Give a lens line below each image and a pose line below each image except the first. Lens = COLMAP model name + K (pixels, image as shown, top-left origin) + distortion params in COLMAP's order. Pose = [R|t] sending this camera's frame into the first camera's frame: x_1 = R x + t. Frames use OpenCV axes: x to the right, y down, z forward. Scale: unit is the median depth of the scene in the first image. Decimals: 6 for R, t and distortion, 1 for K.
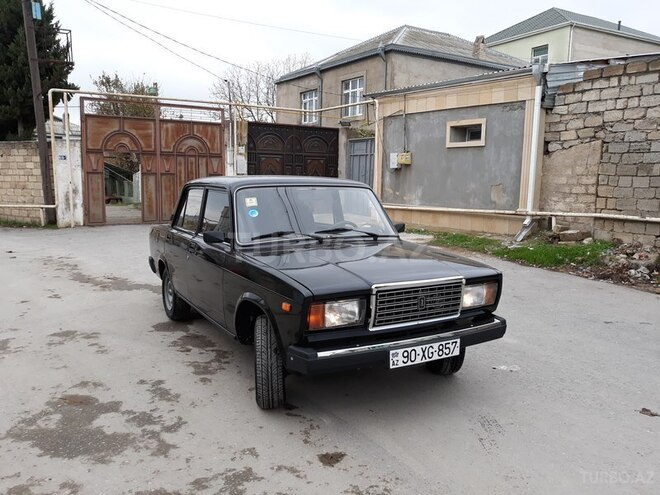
lens RADIAL K [[537.0, 0, 330.0], [0, 537.0, 247.5], [0, 0, 1]] dist [0.058653, -0.137699]
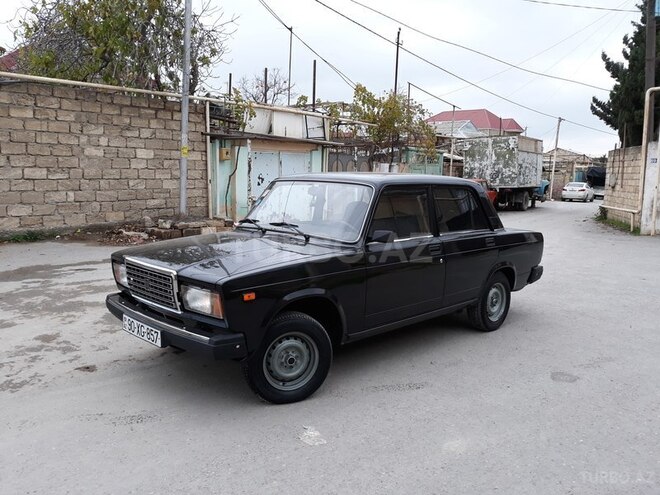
lens RADIAL K [[542.7, 0, 327.9], [0, 542.7, 244.5], [0, 0, 1]] dist [0.008510, -0.016714]
pose [[0.252985, 0.123247, -0.959588, 1.258645], [-0.141895, 0.985853, 0.089212, -0.121164], [0.957008, 0.113592, 0.266894, 1.011374]]
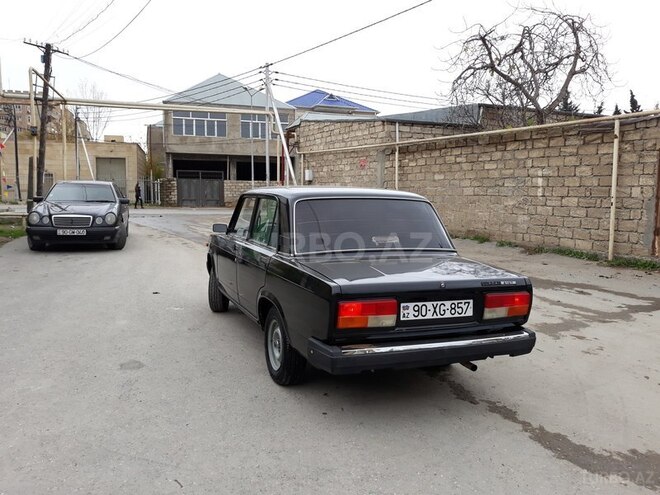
lens RADIAL K [[537.0, 0, 330.0], [0, 537.0, 247.5], [0, 0, 1]] dist [0.058653, -0.137699]
pose [[-0.991634, -0.039954, 0.122743, -0.368050], [-0.011263, 0.974045, 0.226073, -0.378079], [-0.128589, 0.222799, -0.966346, 3.022942]]
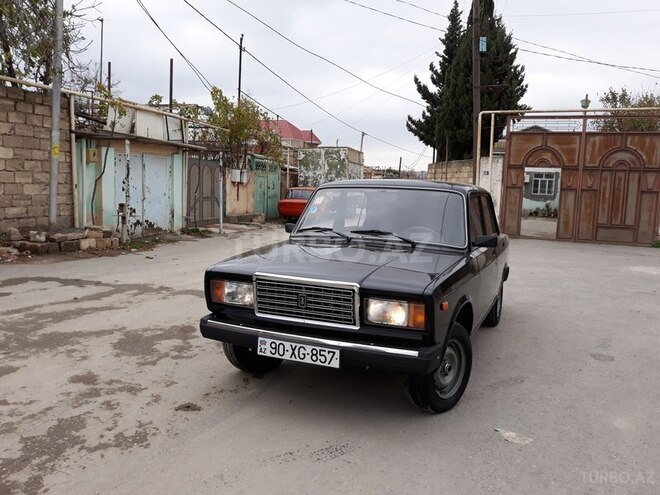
lens RADIAL K [[541.4, 0, 330.0], [0, 541.4, 247.5], [0, 0, 1]] dist [0.066322, -0.156946]
pose [[0.599209, 0.101762, -0.794099, 0.938889], [-0.131757, 0.990899, 0.027560, -0.025882], [0.789676, 0.088114, 0.607163, 0.417798]]
